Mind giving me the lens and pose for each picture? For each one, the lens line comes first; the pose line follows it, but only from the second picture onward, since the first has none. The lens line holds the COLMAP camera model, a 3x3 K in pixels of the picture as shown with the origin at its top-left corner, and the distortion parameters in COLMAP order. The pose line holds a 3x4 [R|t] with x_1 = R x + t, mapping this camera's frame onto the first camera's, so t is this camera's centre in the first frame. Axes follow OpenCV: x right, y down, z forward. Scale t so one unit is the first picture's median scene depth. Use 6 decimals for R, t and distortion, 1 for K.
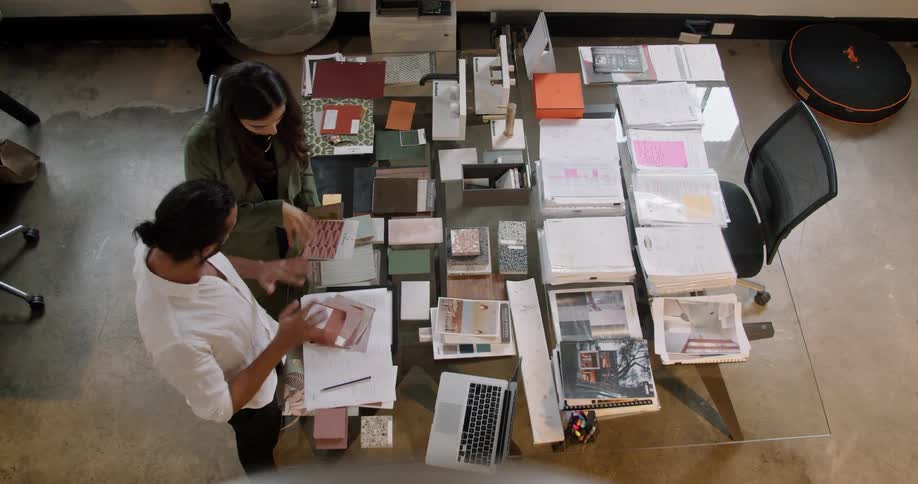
lens RADIAL K [[839.7, 0, 461.0], [0, 839.7, 241.2], [0, 0, 1]] dist [-0.090130, 0.005986]
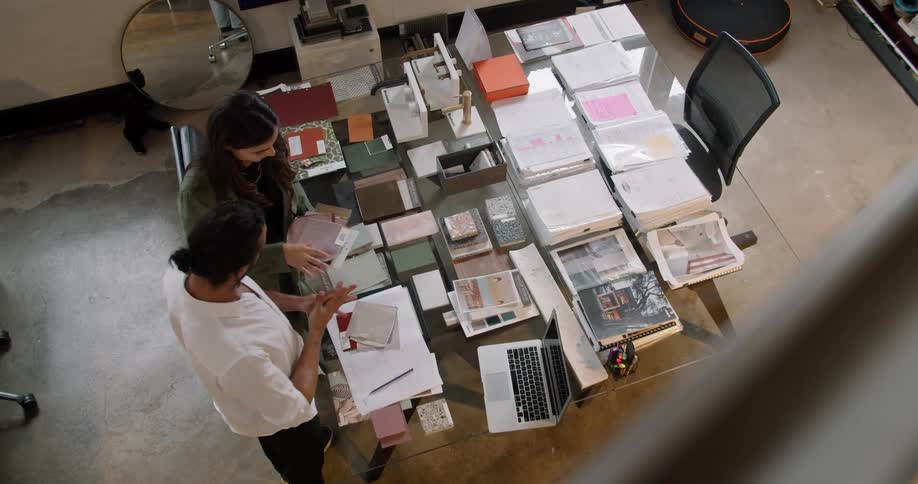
lens RADIAL K [[839.7, 0, 461.0], [0, 839.7, 241.2], [0, 0, 1]] dist [-0.090130, 0.005986]
pose [[0.962945, -0.233634, 0.134730, -0.141055], [0.238868, 0.970759, -0.023859, 0.044971], [-0.125216, 0.055158, 0.990595, -0.032561]]
